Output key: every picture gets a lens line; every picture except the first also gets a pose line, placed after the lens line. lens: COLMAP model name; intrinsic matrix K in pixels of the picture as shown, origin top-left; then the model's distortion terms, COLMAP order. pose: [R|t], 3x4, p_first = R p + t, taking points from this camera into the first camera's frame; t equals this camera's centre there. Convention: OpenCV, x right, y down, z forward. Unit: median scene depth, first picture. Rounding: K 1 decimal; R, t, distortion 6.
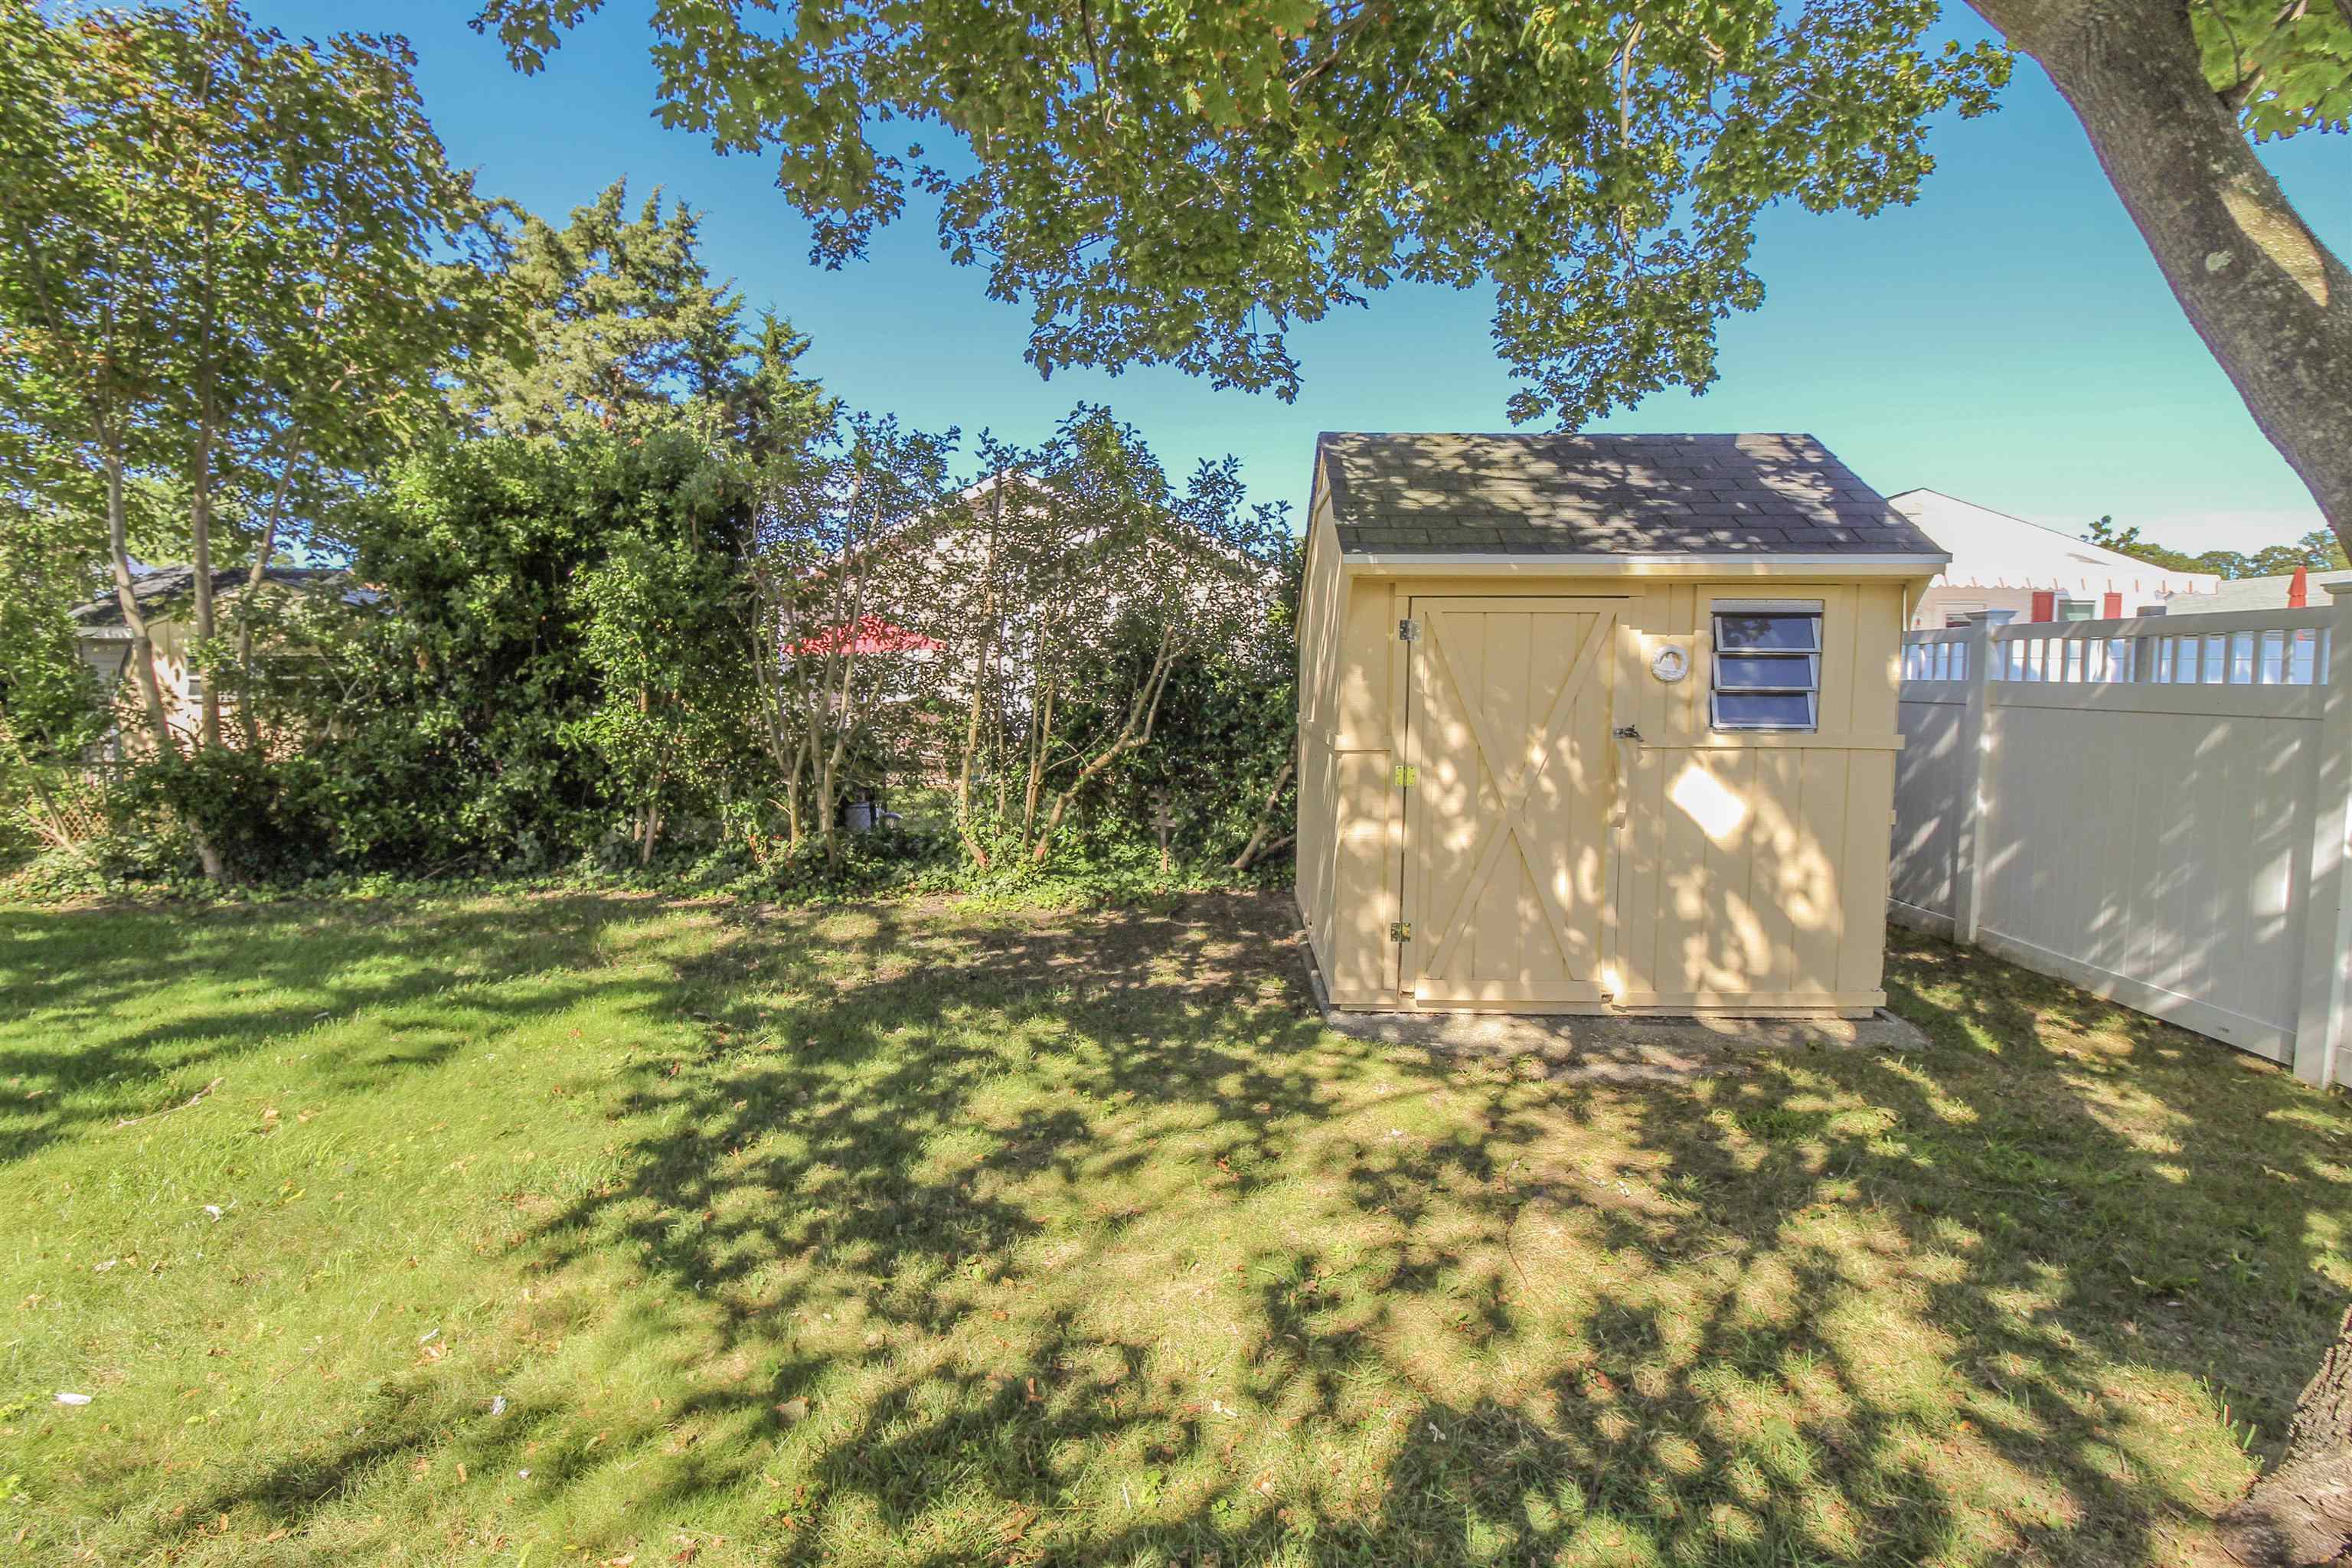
lens RADIAL K [[1077.7, 0, 1177.2], [0, 1077.7, 763.1], [0, 0, 1]] dist [-0.010269, -0.003909]
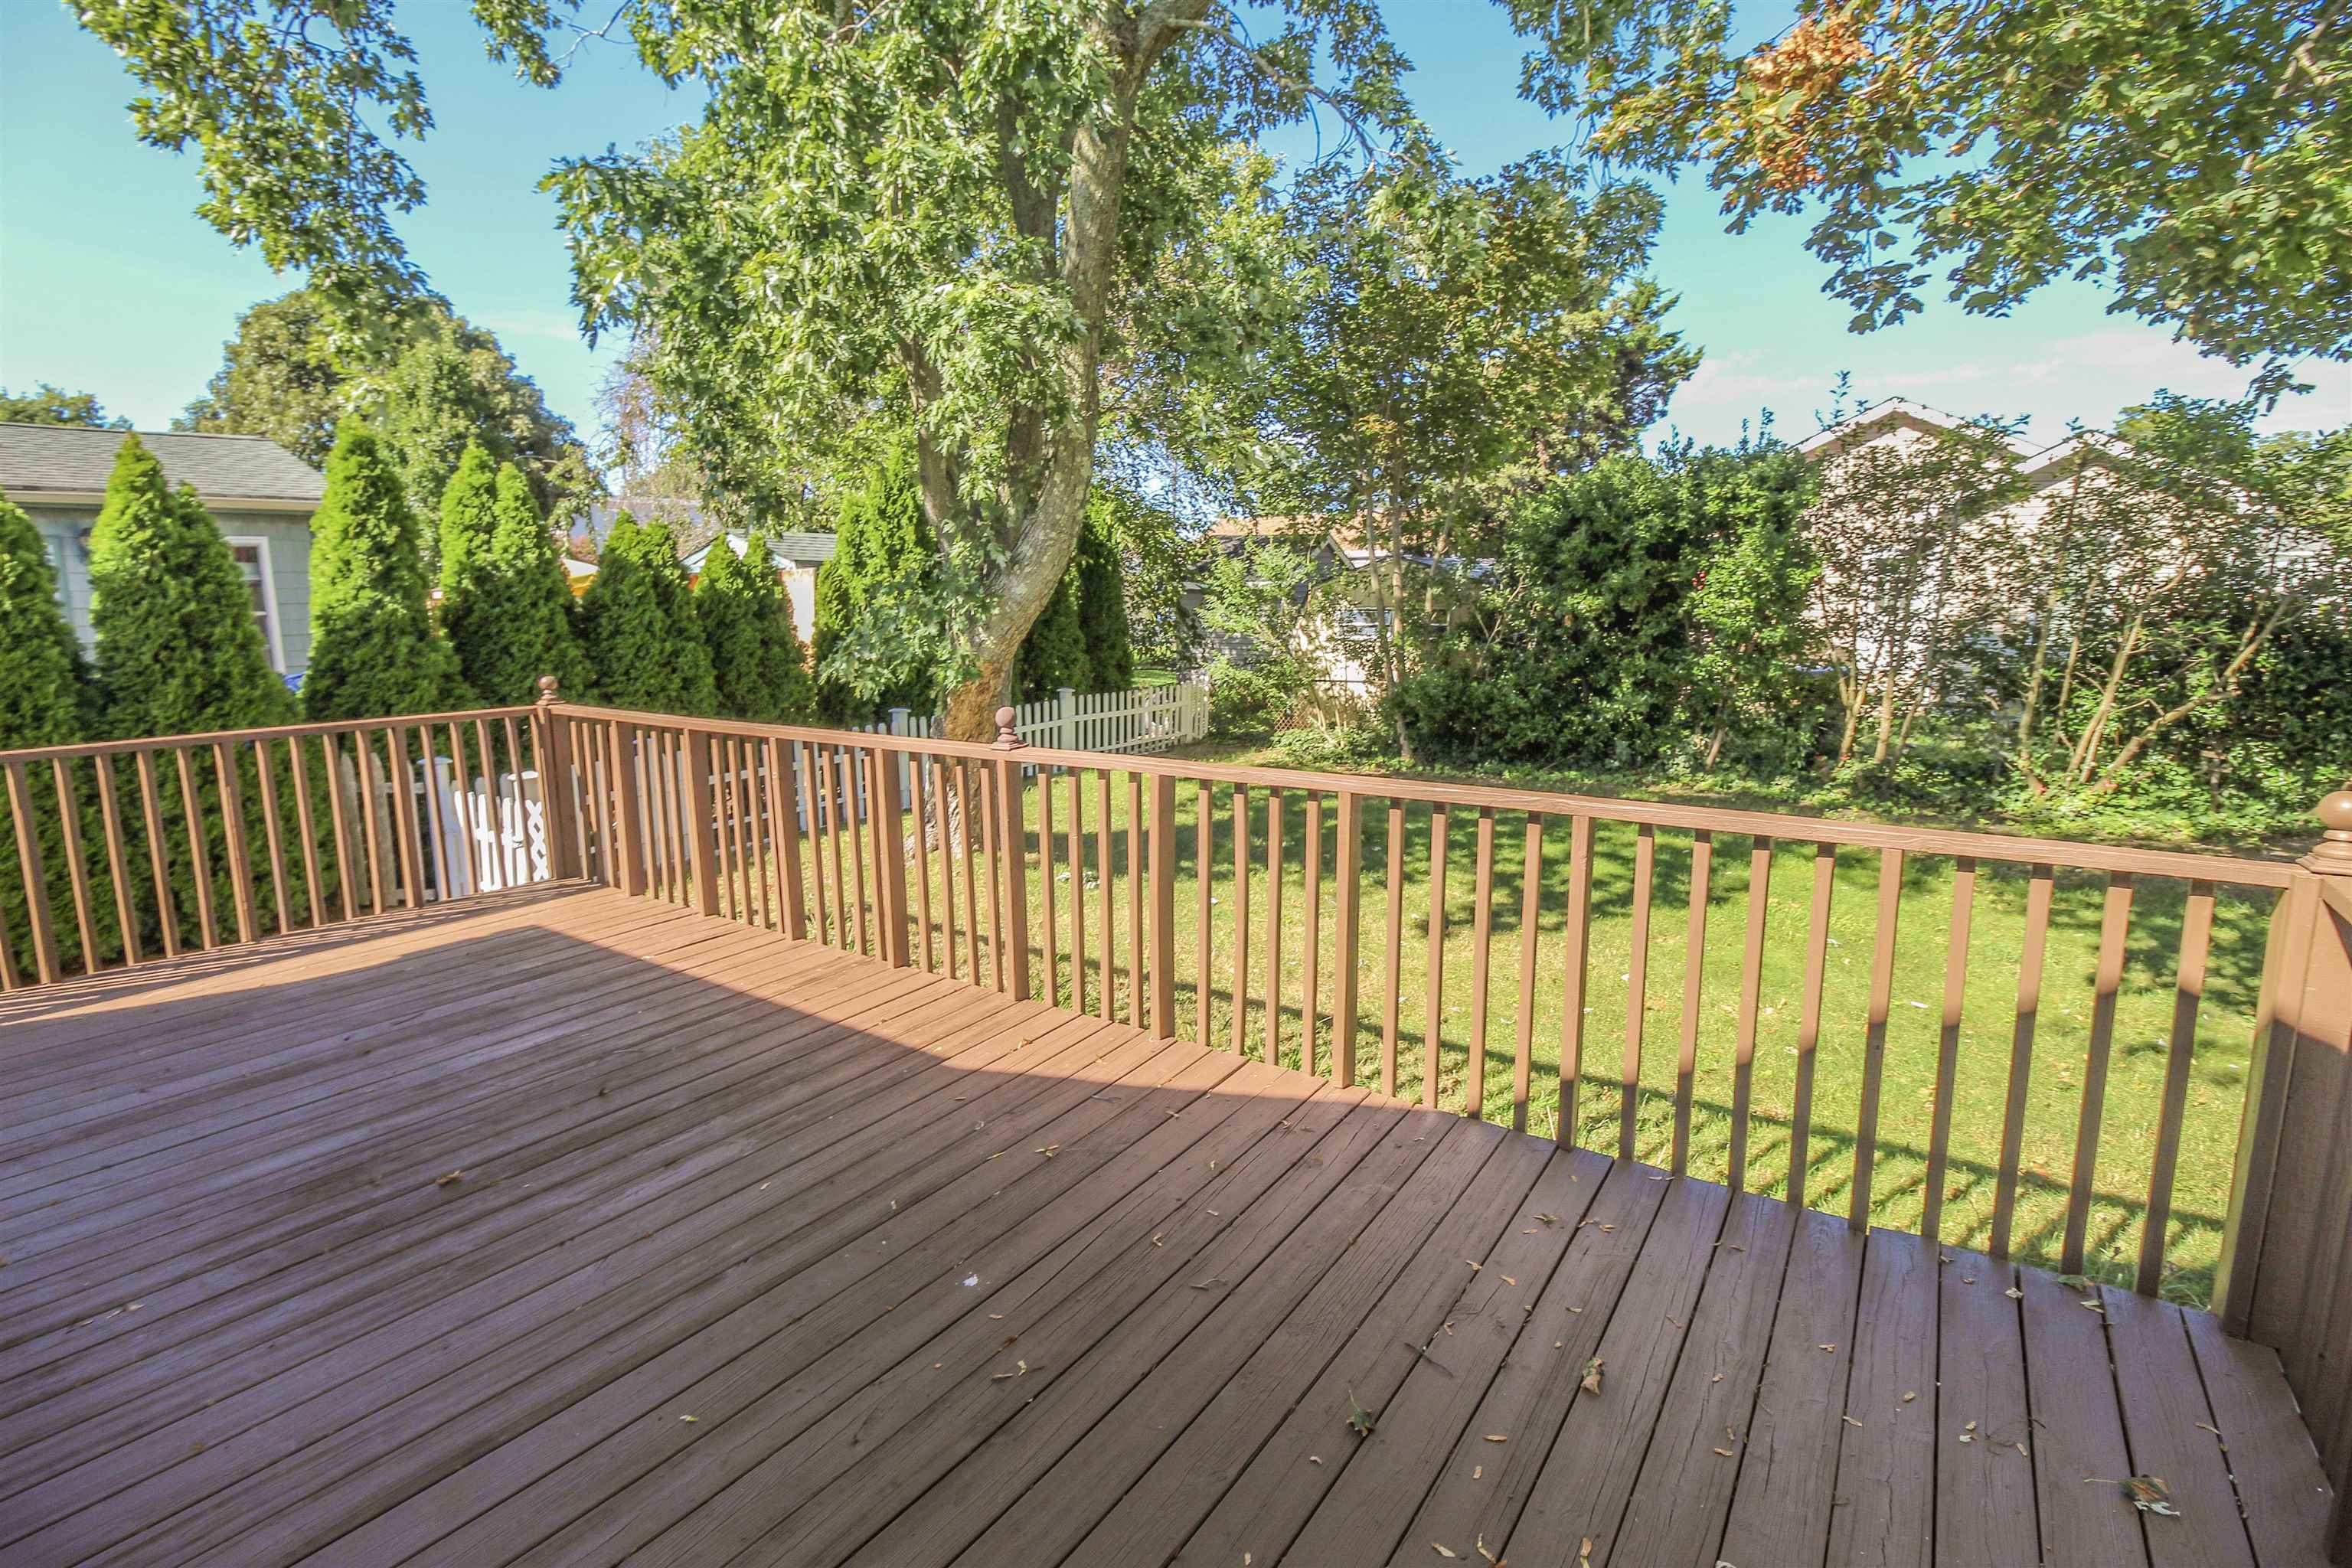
lens RADIAL K [[1082.5, 0, 1181.4], [0, 1082.5, 768.0], [0, 0, 1]] dist [-0.004077, -0.011328]
pose [[0.839123, 0.075857, -0.538626, -0.352121], [-0.029805, 0.995153, 0.093718, -0.020638], [0.543124, -0.062587, 0.837317, -0.512277]]
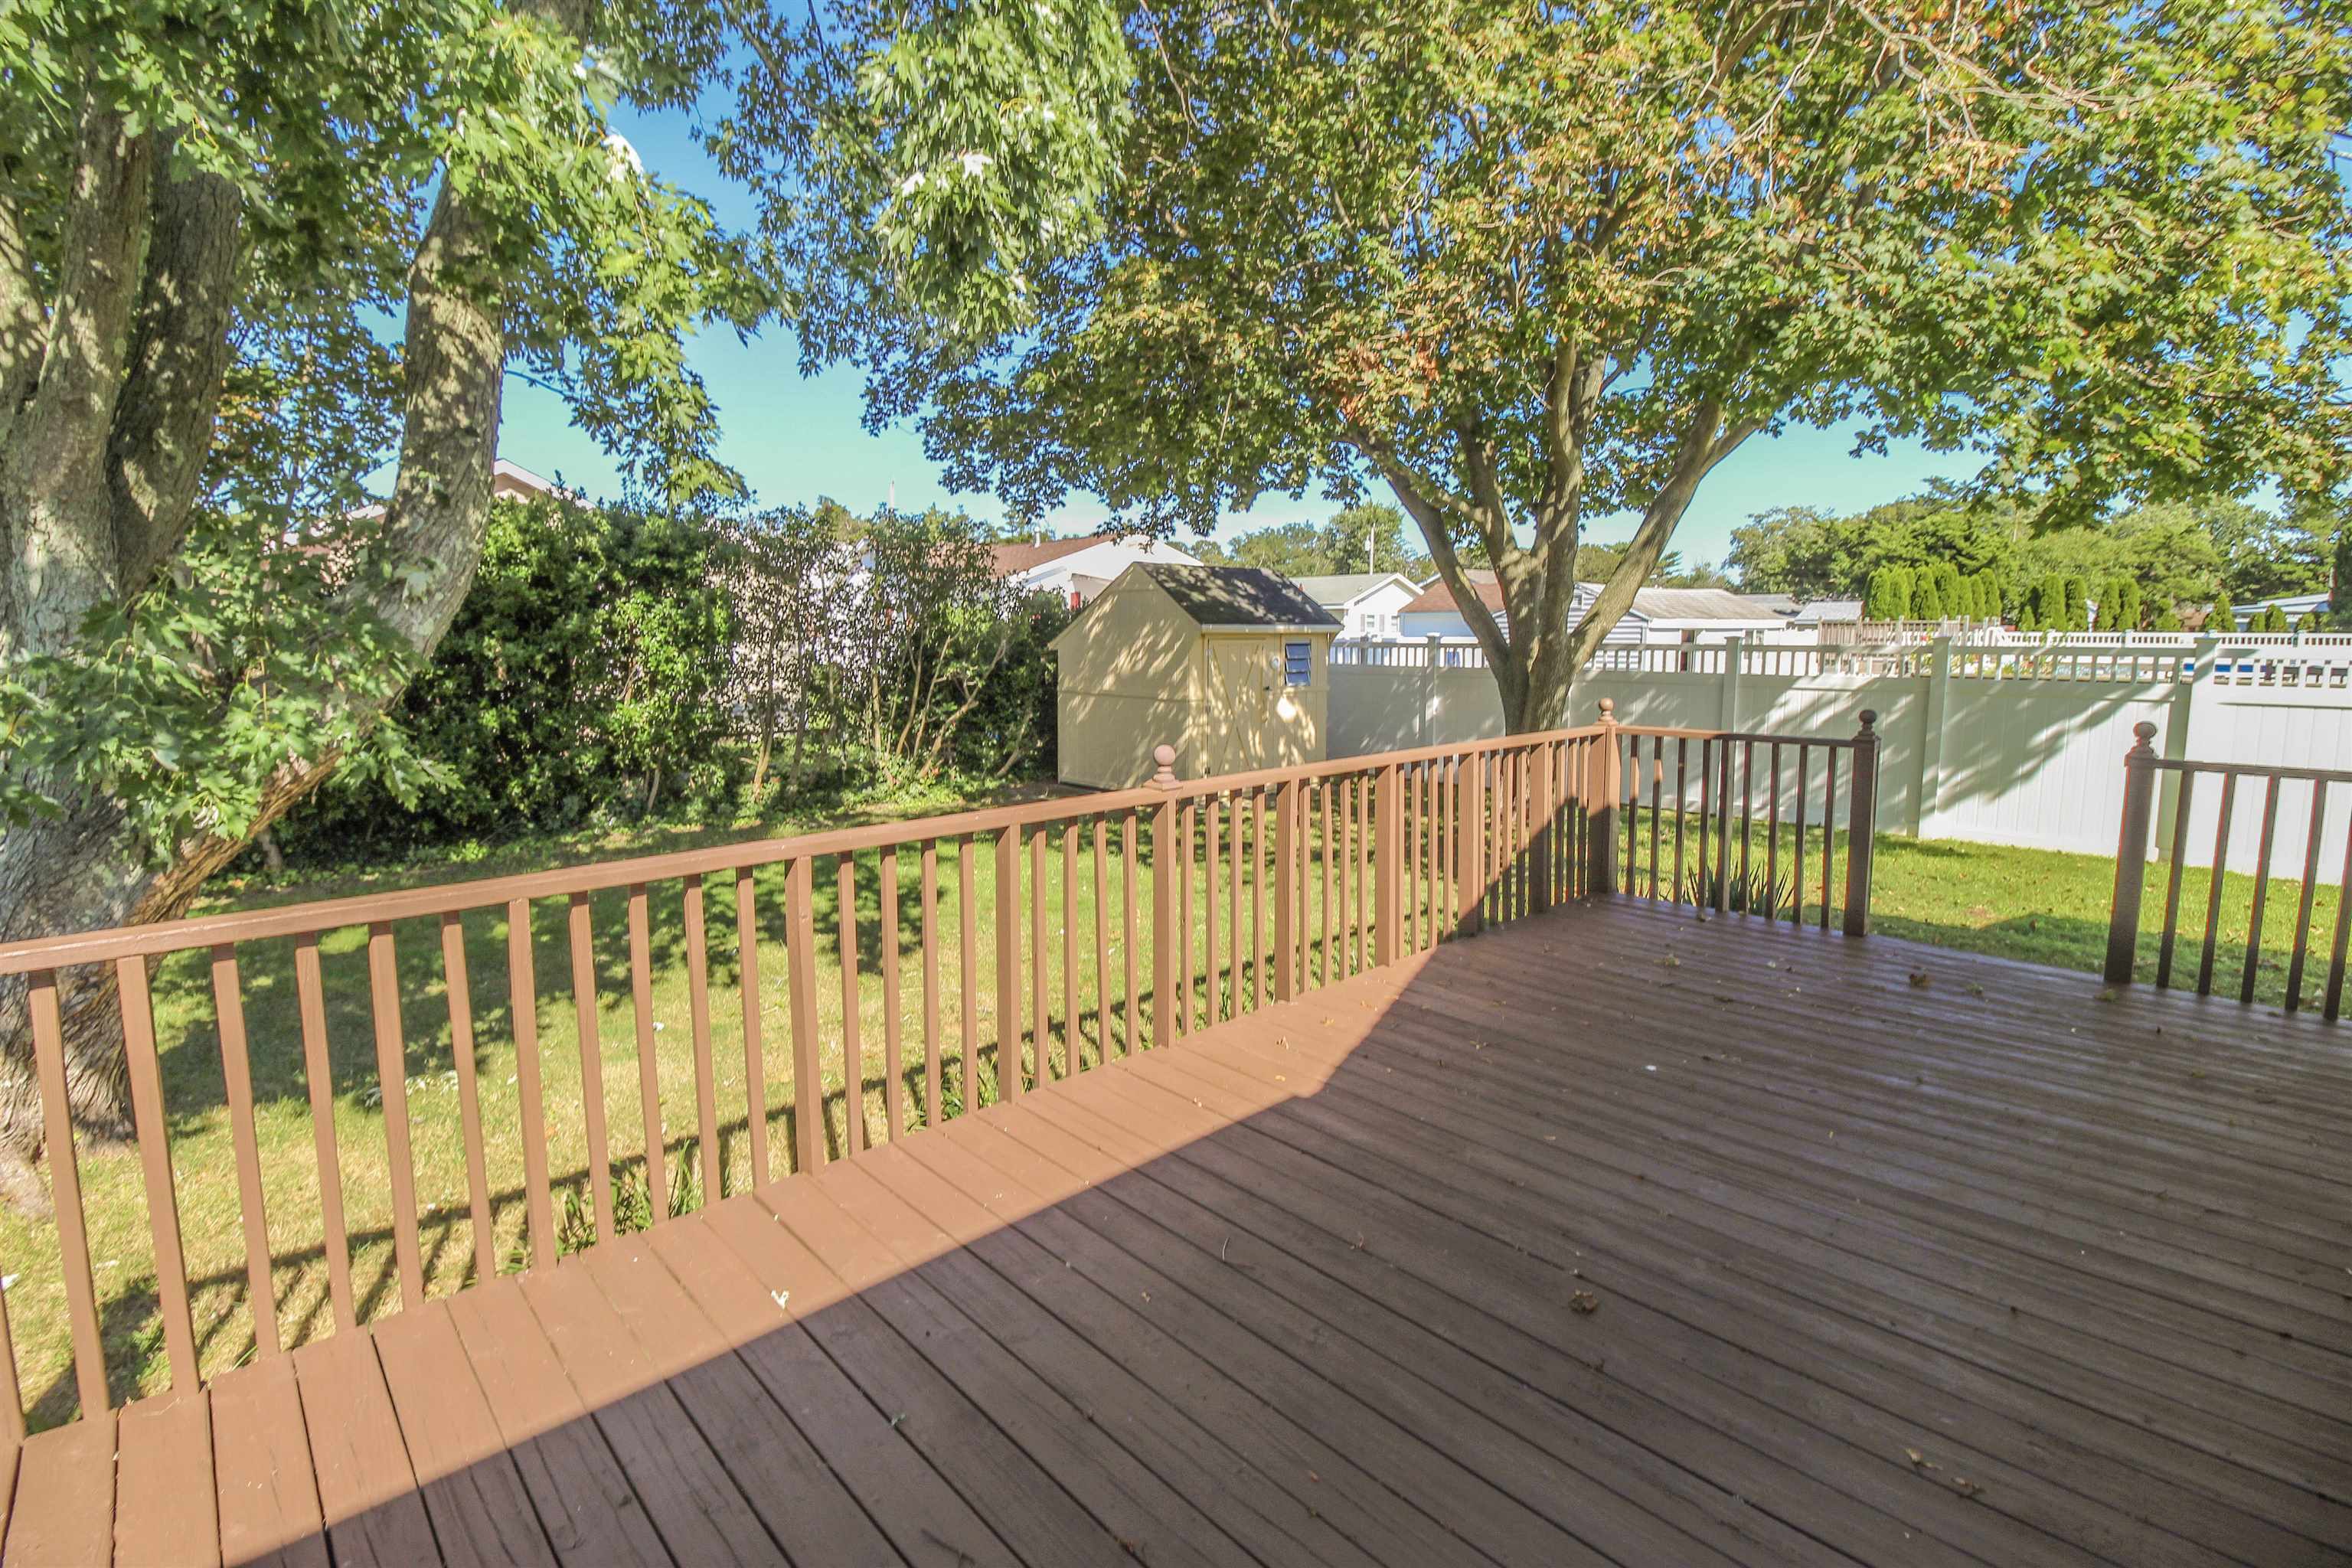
lens RADIAL K [[1082.5, 0, 1197.6], [0, 1082.5, 777.4], [0, 0, 1]] dist [-0.004077, -0.011328]
pose [[0.705320, -0.093813, 0.702654, -1.054615], [0.063461, 0.995581, 0.069221, -0.015461], [-0.706042, -0.004231, 0.708157, -0.488106]]
